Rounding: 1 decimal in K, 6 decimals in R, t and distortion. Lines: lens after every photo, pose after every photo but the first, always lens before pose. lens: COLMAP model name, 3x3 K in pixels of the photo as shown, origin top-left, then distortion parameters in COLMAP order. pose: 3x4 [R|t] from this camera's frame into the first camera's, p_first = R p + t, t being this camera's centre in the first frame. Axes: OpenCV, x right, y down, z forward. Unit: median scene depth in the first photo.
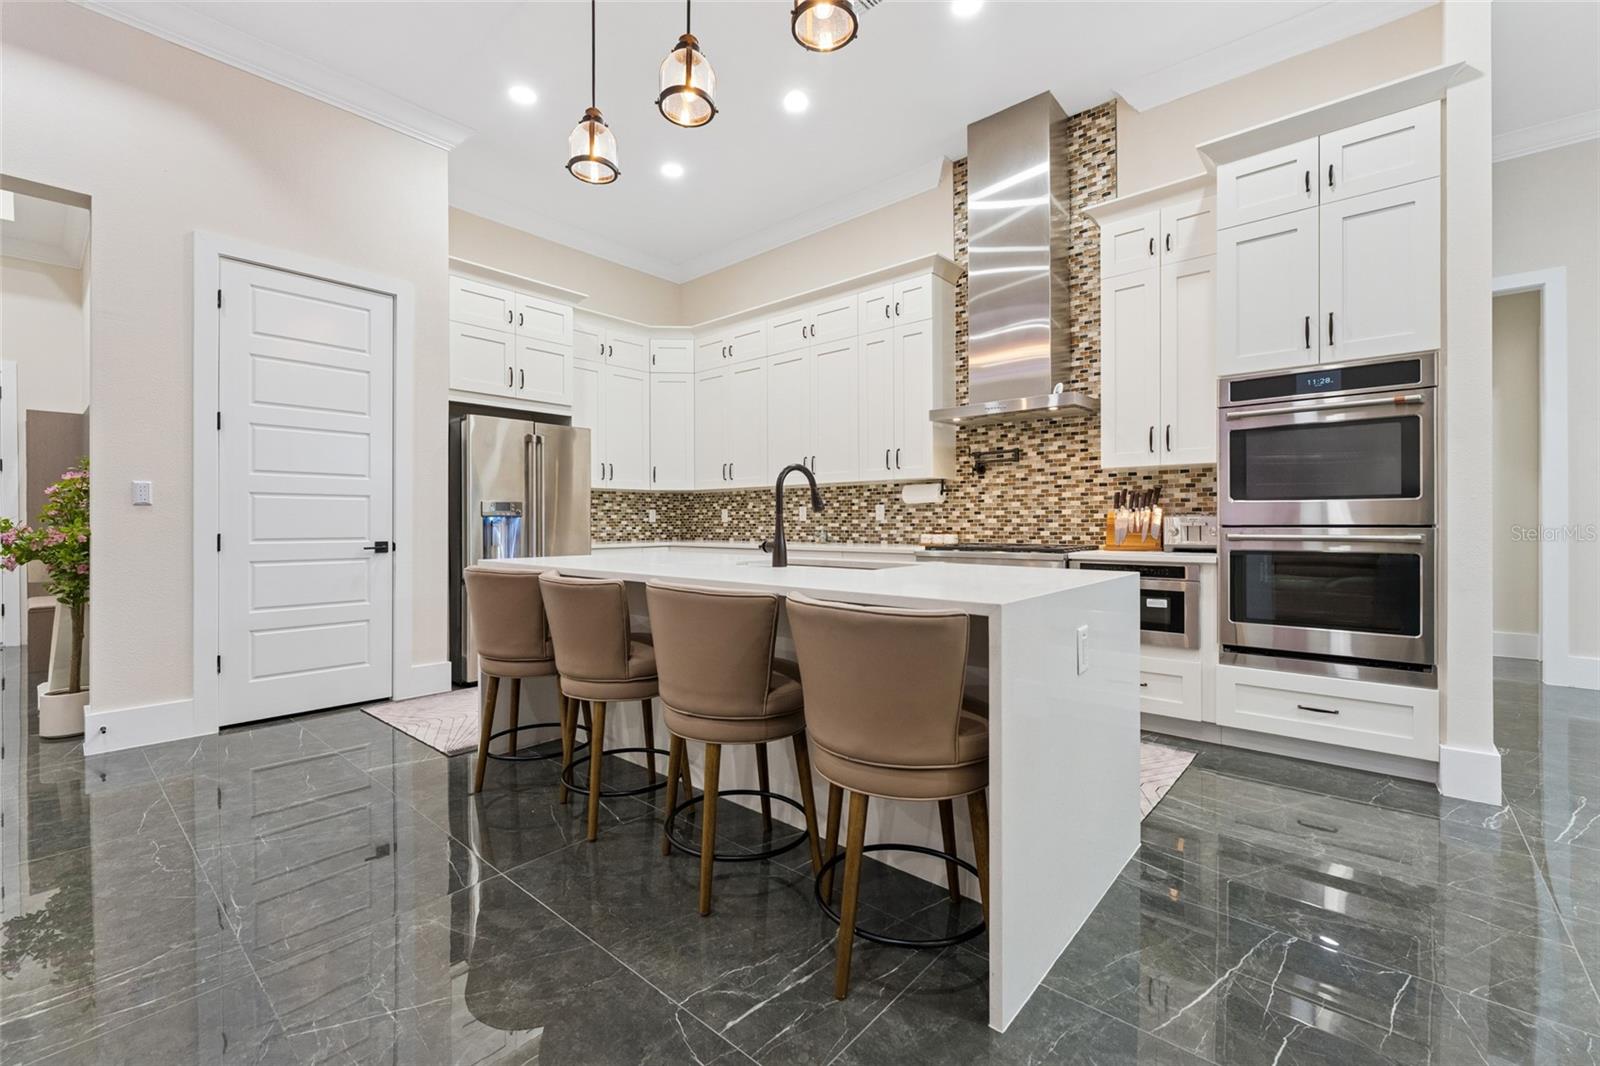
lens RADIAL K [[676.0, 0, 800.0], [0, 676.0, 533.0], [0, 0, 1]] dist [0.011834, -0.000304]
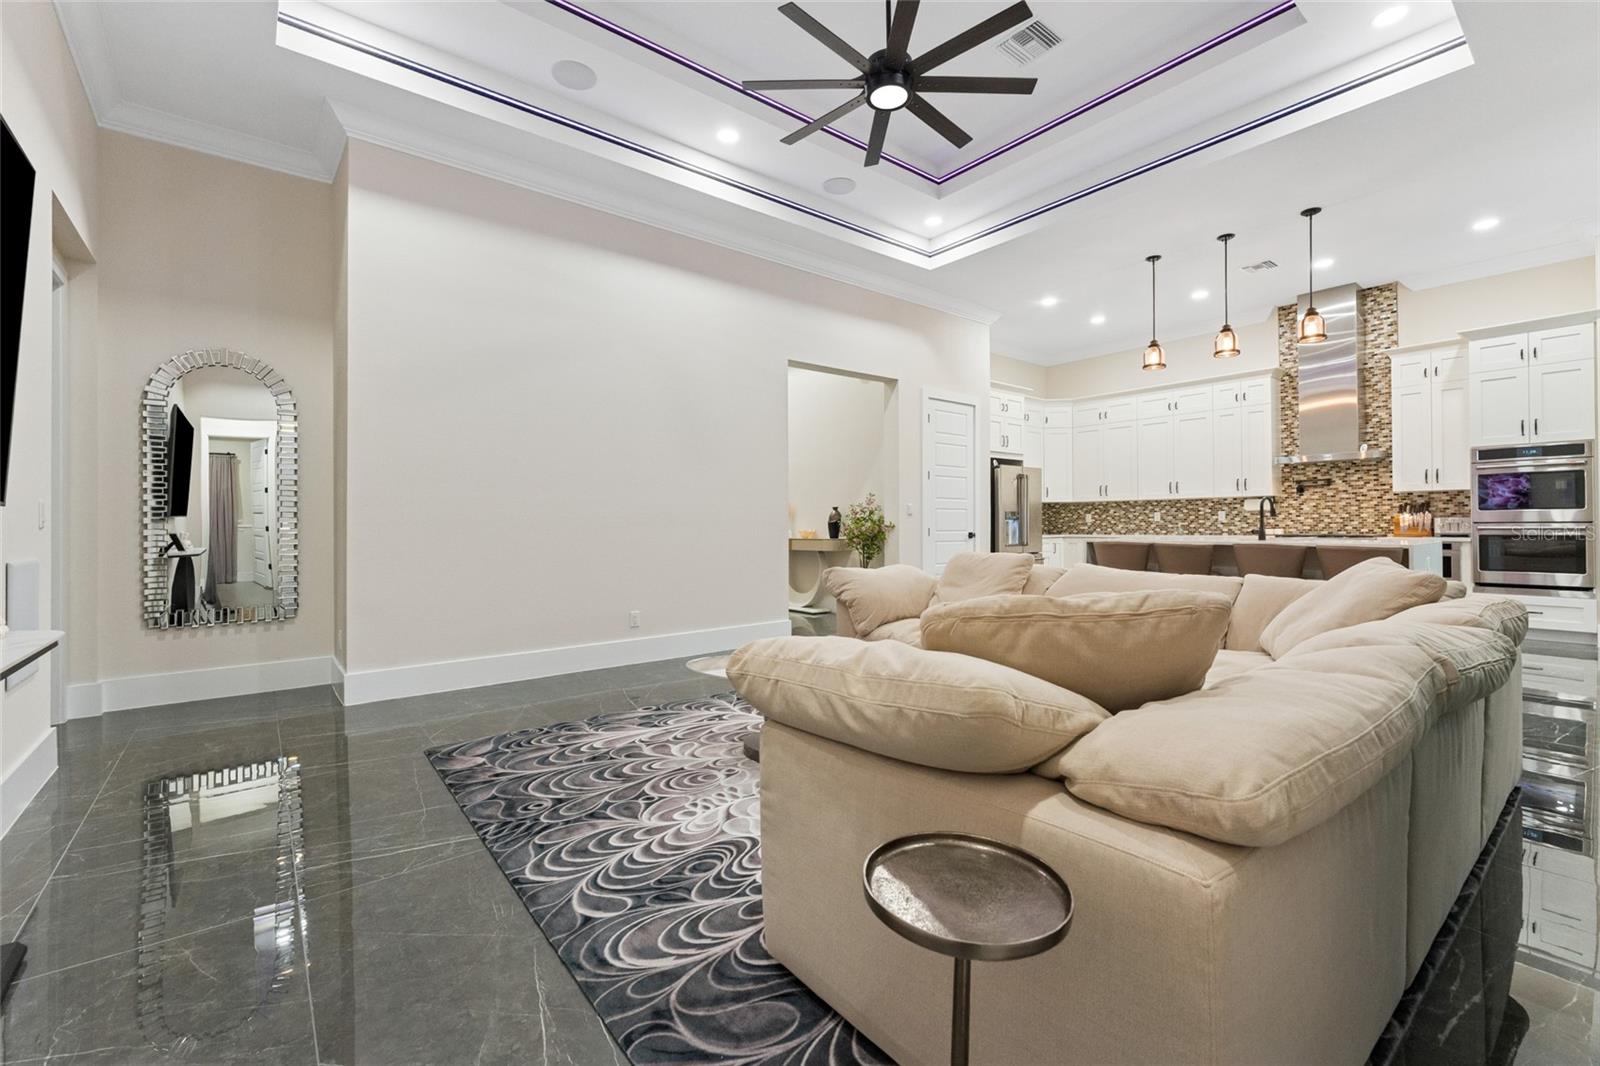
lens RADIAL K [[687.3, 0, 800.0], [0, 687.3, 533.0], [0, 0, 1]] dist [-0.001618, 0.000921]
pose [[0.985514, -0.001500, -0.169587, -0.755303], [0.001318, 0.999998, -0.001184, 0.014916], [0.169589, 0.000943, 0.985515, -1.012304]]
